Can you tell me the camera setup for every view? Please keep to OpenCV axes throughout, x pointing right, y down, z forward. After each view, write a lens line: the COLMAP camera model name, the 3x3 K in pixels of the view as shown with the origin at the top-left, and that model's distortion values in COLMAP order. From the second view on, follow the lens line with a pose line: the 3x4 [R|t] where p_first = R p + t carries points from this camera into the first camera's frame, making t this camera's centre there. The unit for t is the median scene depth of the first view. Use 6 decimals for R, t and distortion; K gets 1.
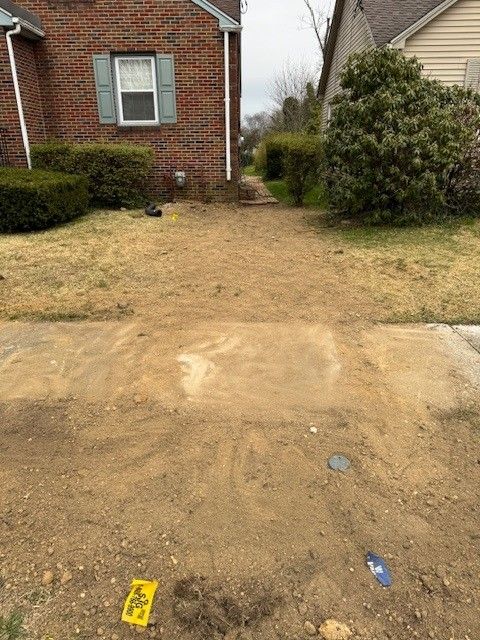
lens RADIAL K [[451.7, 0, 242.8], [0, 451.7, 320.9], [0, 0, 1]] dist [0.000586, -0.015812]
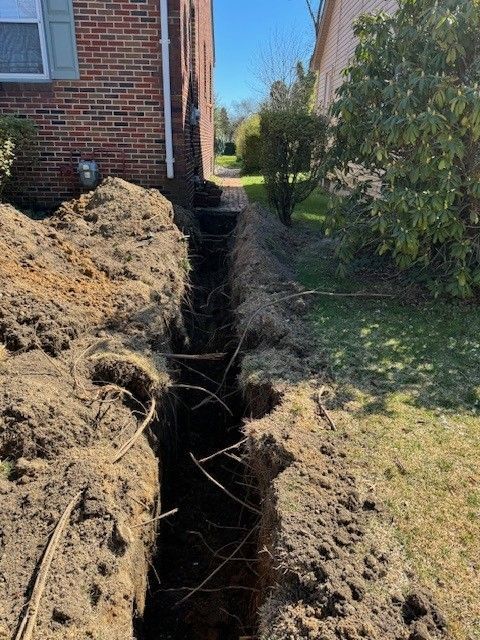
lens RADIAL K [[451.7, 0, 237.0], [0, 451.7, 318.9], [0, 0, 1]] dist [0.000586, -0.015812]
pose [[0.999445, 0.021894, 0.025112, 0.051187], [-0.022397, 0.999551, 0.019901, -0.140006], [-0.024665, -0.020453, 0.999487, 0.395692]]
